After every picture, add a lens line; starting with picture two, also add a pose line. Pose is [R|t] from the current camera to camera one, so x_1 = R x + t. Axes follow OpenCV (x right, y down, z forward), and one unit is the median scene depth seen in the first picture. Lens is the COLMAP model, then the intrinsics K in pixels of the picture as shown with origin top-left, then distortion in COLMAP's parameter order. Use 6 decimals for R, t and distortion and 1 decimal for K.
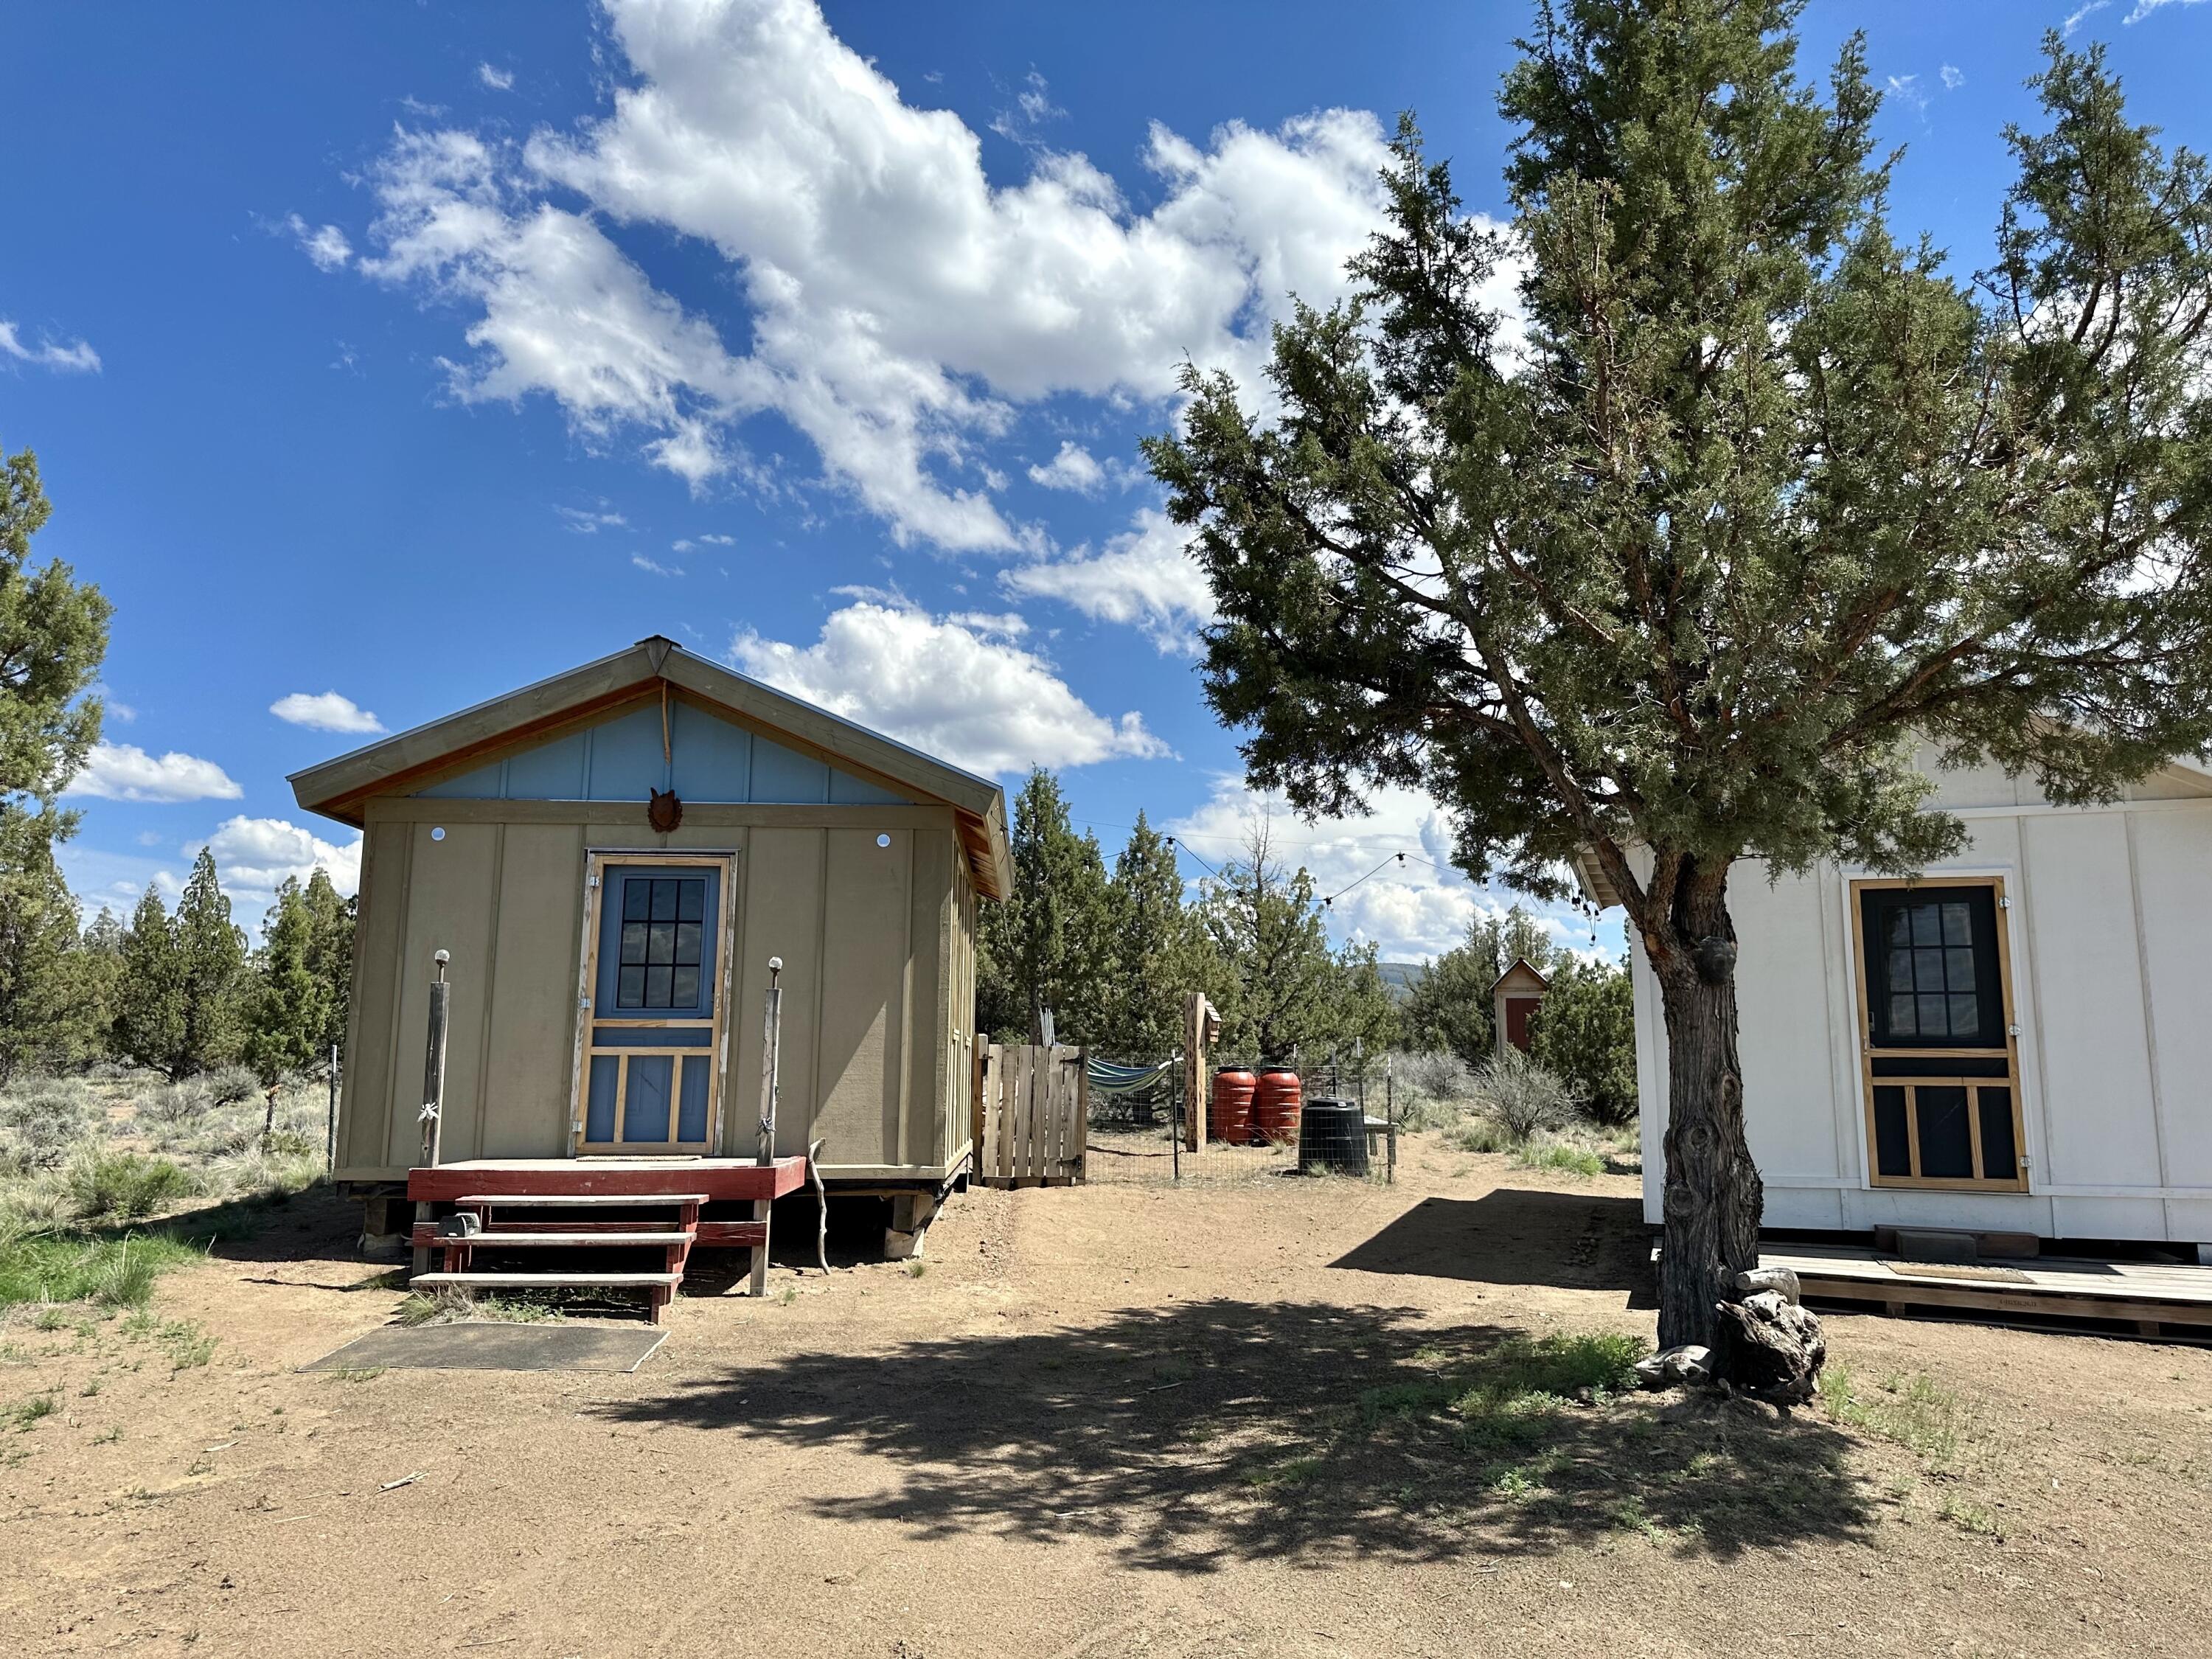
lens RADIAL K [[1533.1, 0, 1106.0], [0, 1533.1, 829.5], [0, 0, 1]] dist [0.096674, -0.165950]
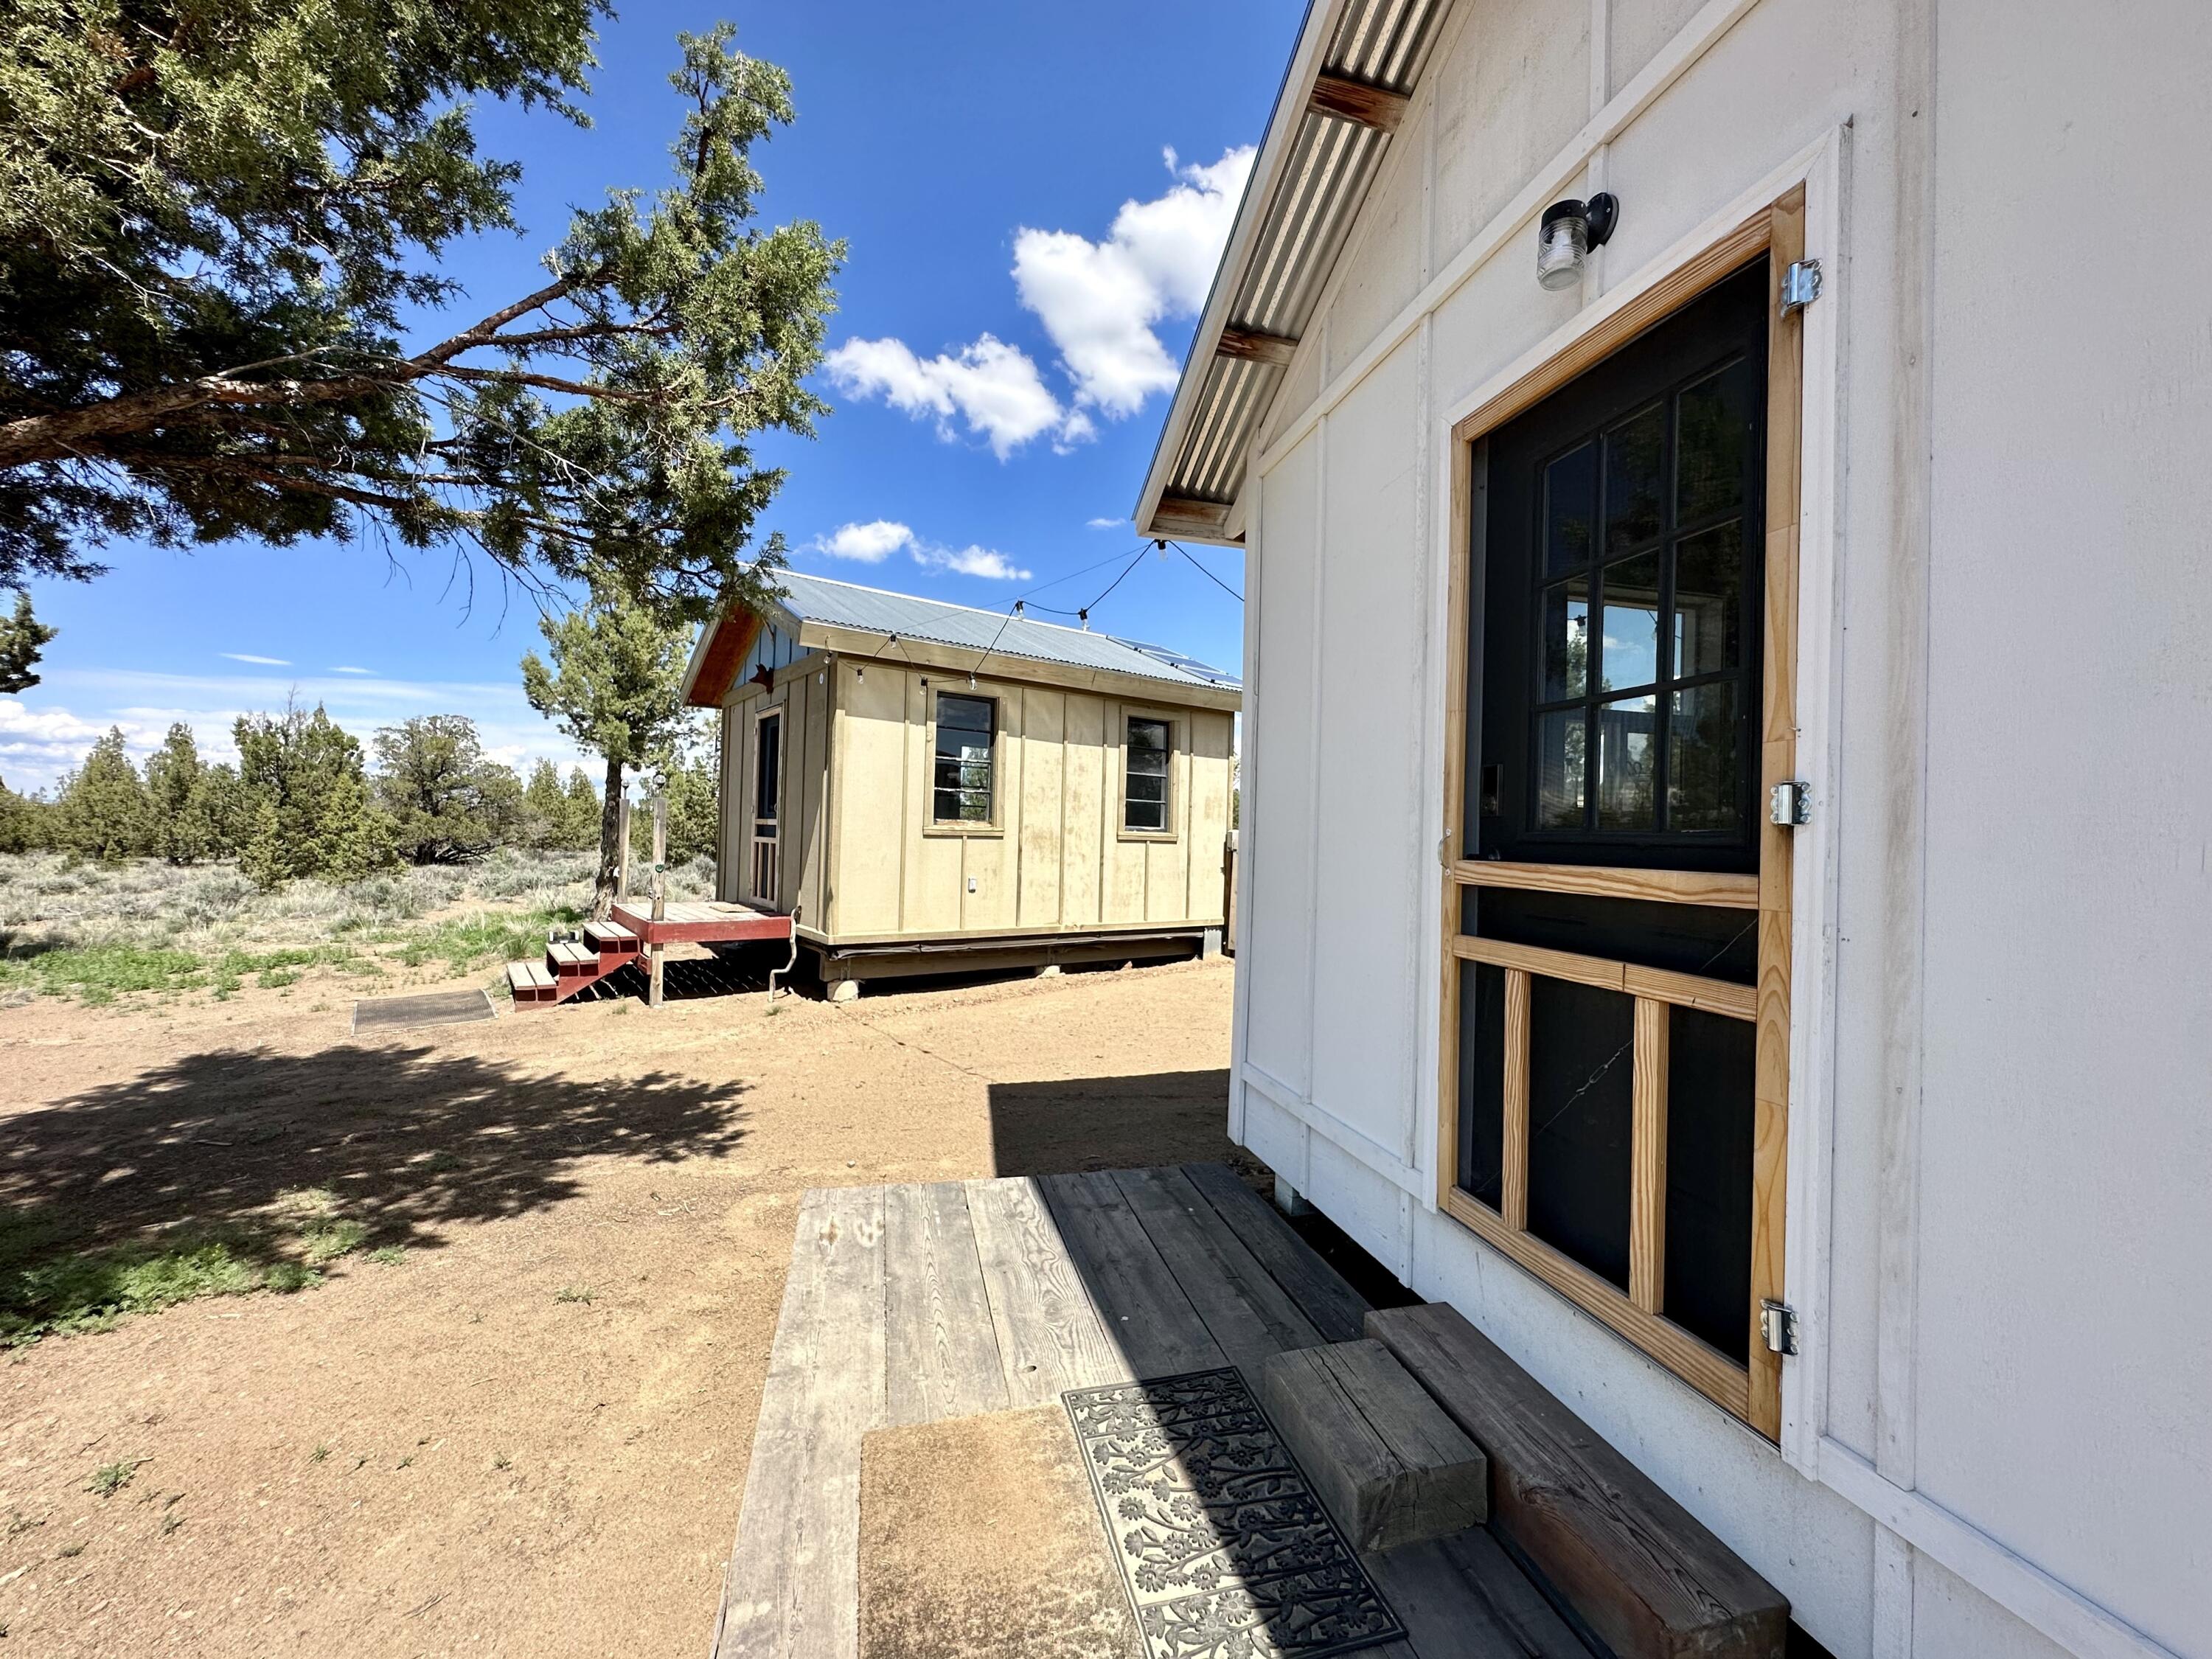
lens RADIAL K [[891.0, 0, 1106.0], [0, 891.0, 829.5], [0, 0, 1]] dist [-0.002174, -0.000282]
pose [[0.567317, -0.001924, -0.823498, 0.623418], [0.115410, 0.990314, 0.077194, 0.106628], [0.815373, -0.138833, 0.562044, 0.808067]]
